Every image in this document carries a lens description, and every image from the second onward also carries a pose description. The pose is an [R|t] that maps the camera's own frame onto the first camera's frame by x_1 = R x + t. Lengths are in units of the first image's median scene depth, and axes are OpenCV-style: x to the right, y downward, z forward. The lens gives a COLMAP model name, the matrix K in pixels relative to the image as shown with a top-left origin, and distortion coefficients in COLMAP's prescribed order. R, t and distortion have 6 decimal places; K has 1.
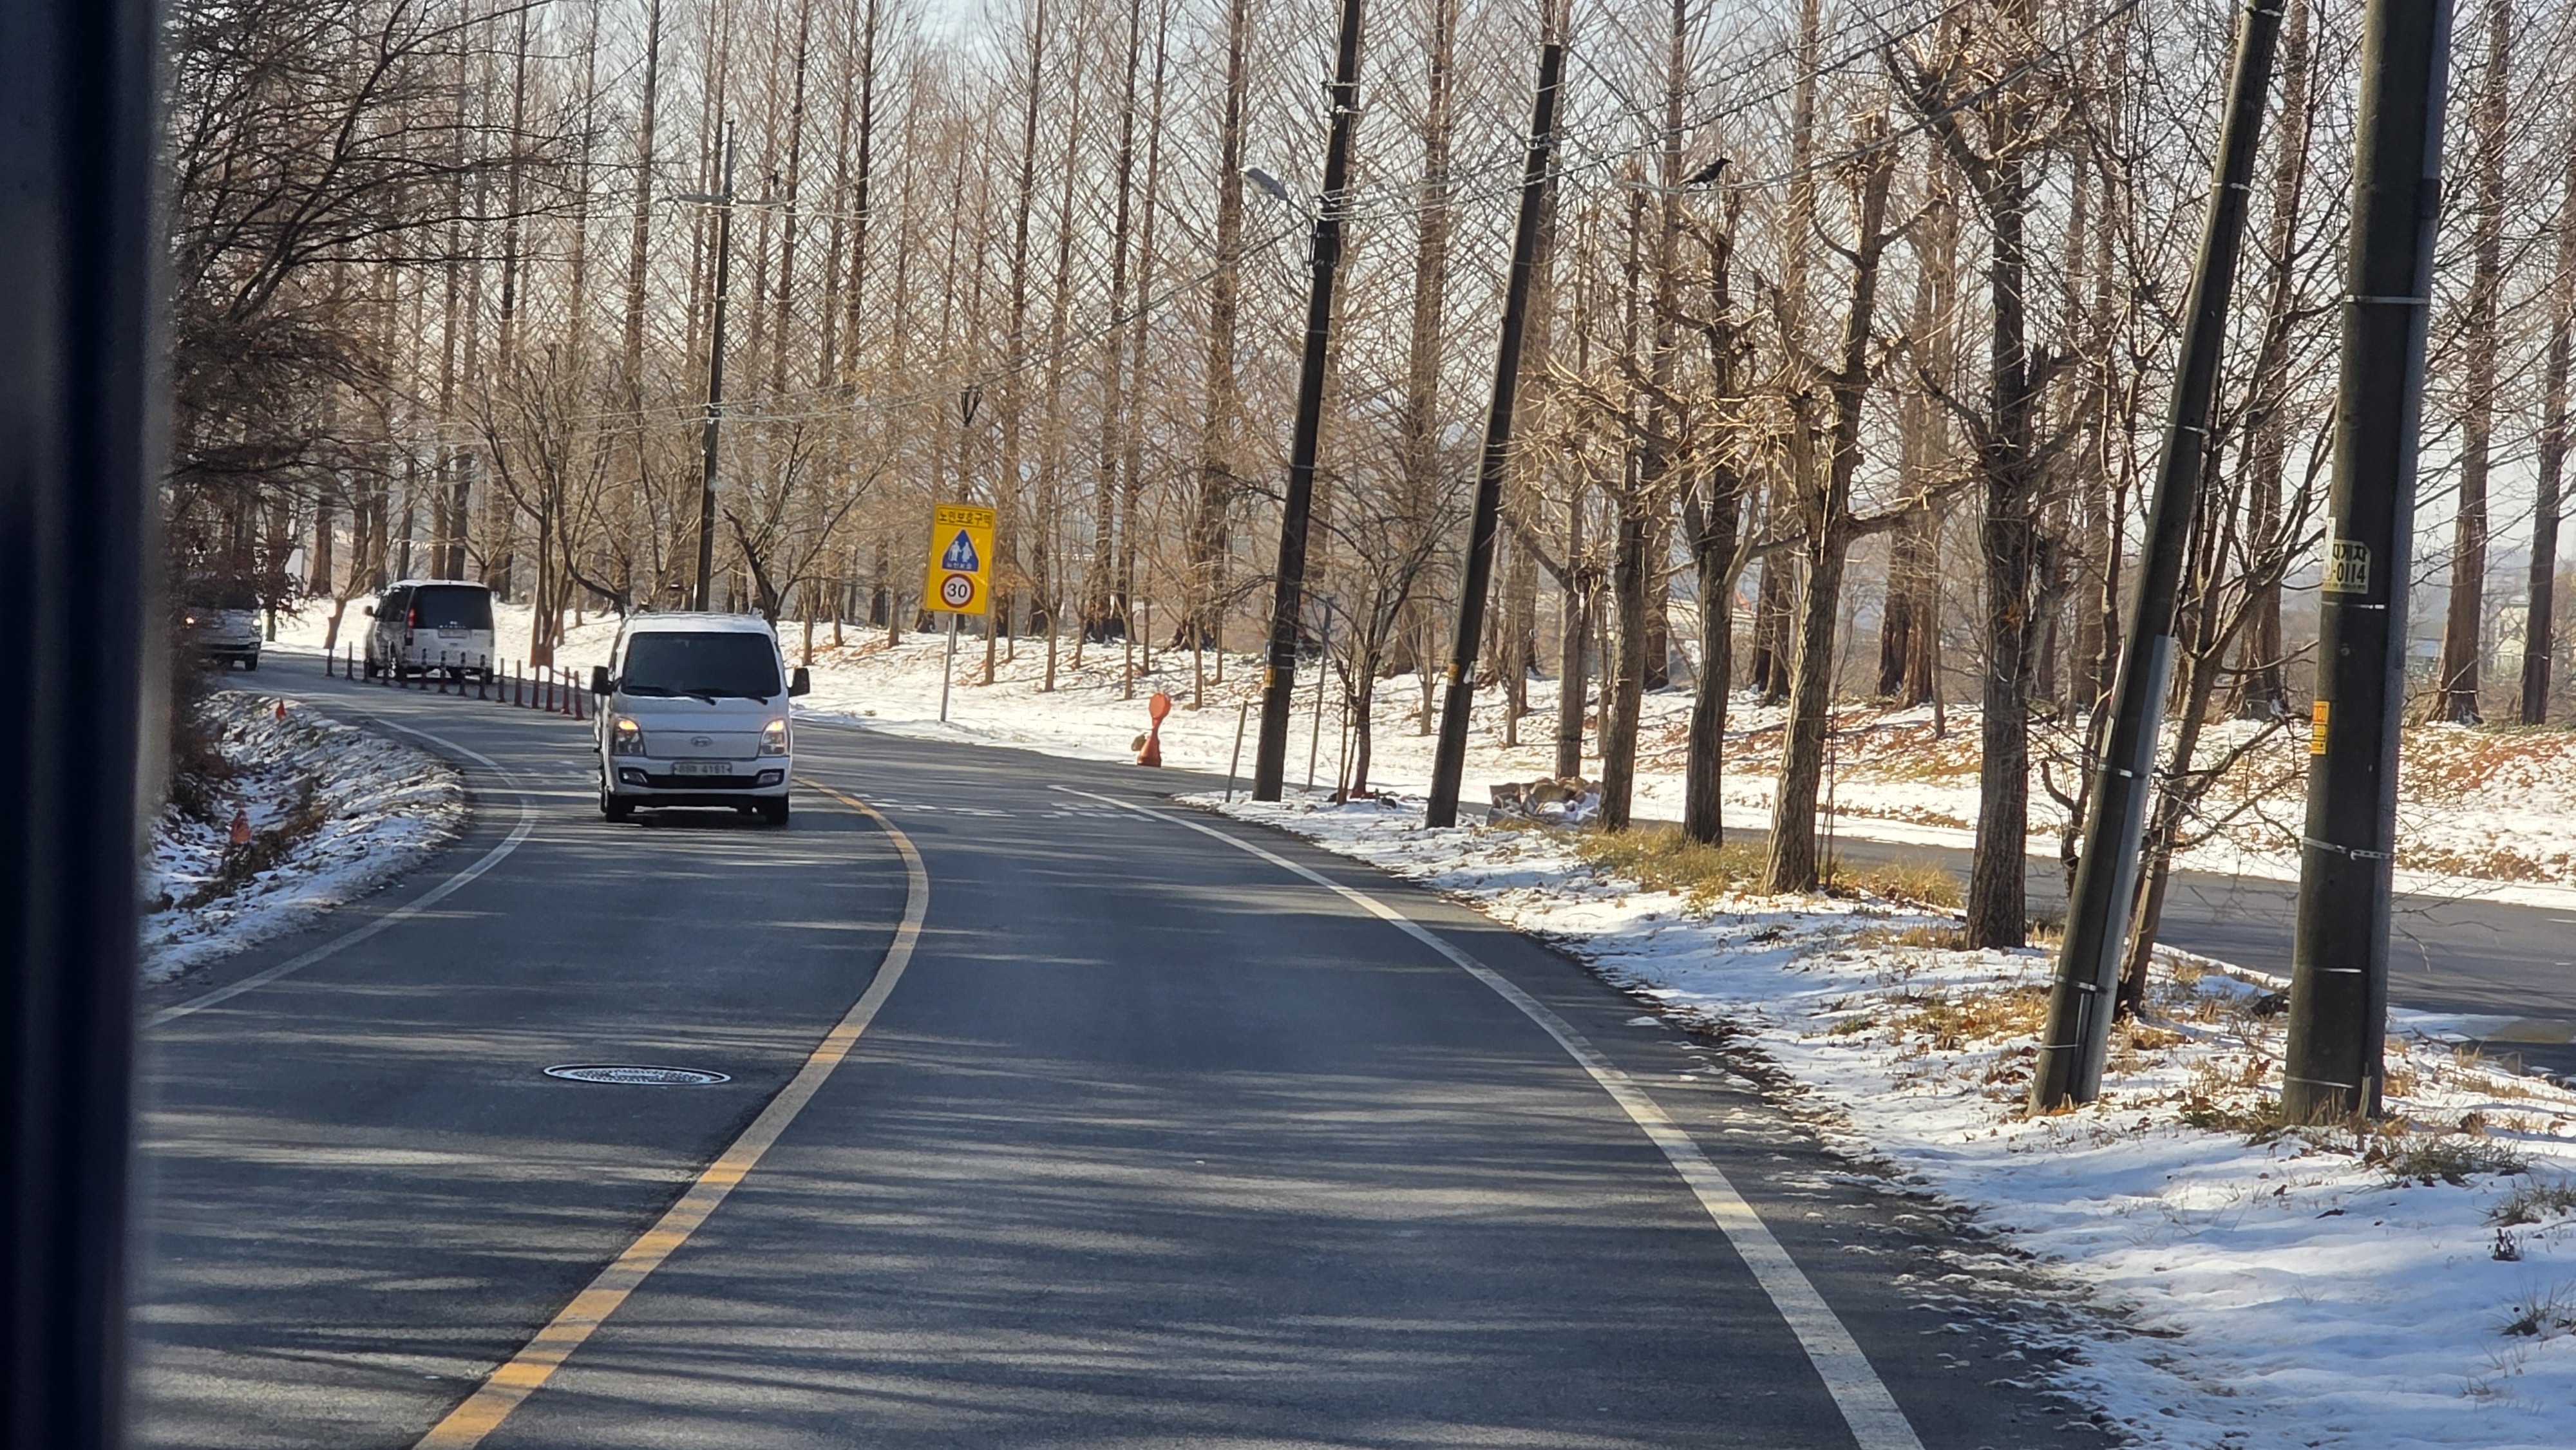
lens RADIAL K [[6943.3, 0, 1291.4], [0, 6943.3, 713.3], [0, 0, 1]] dist [-0.236296, 0.000000]
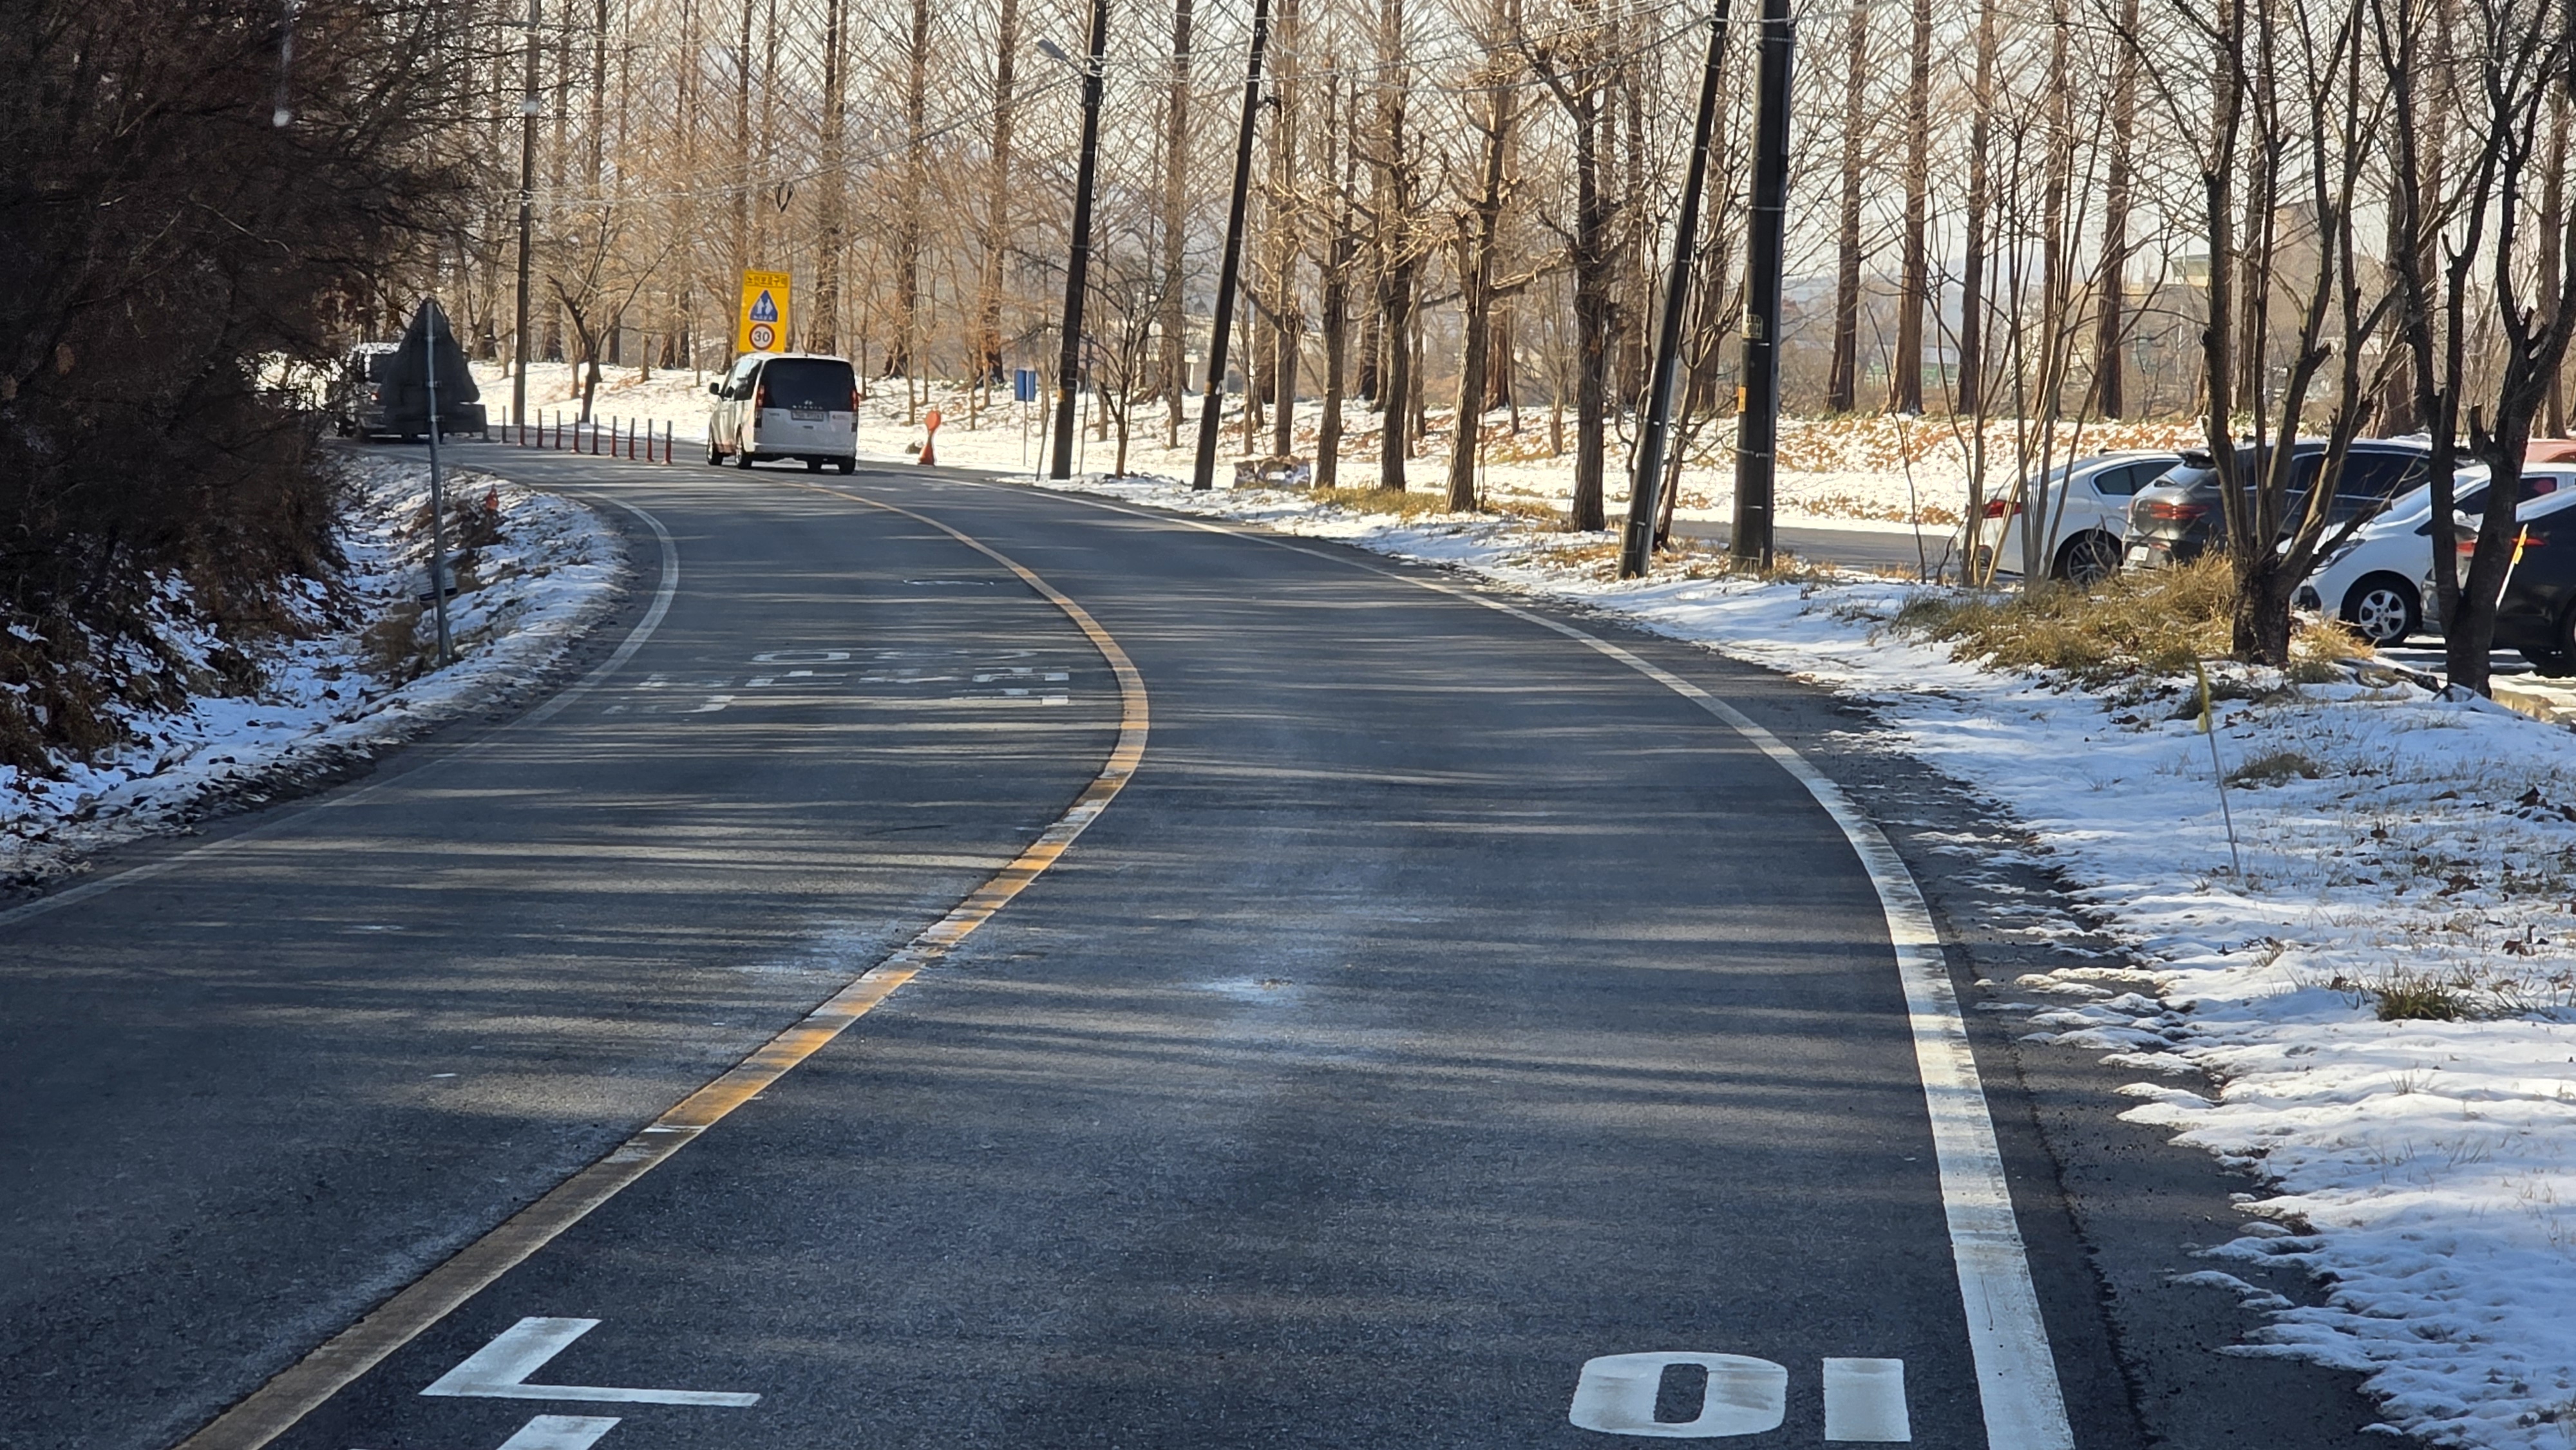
lens RADIAL K [[6943.3, 0, 1286.0], [0, 6943.3, 734.8], [0, 0, 1]] dist [-0.236296, 0.000000]
pose [[0.997576, -0.022940, 0.065700, -0.064723], [0.020111, 0.998856, 0.043393, 0.004653], [-0.066620, -0.041966, 0.996895, -0.535136]]
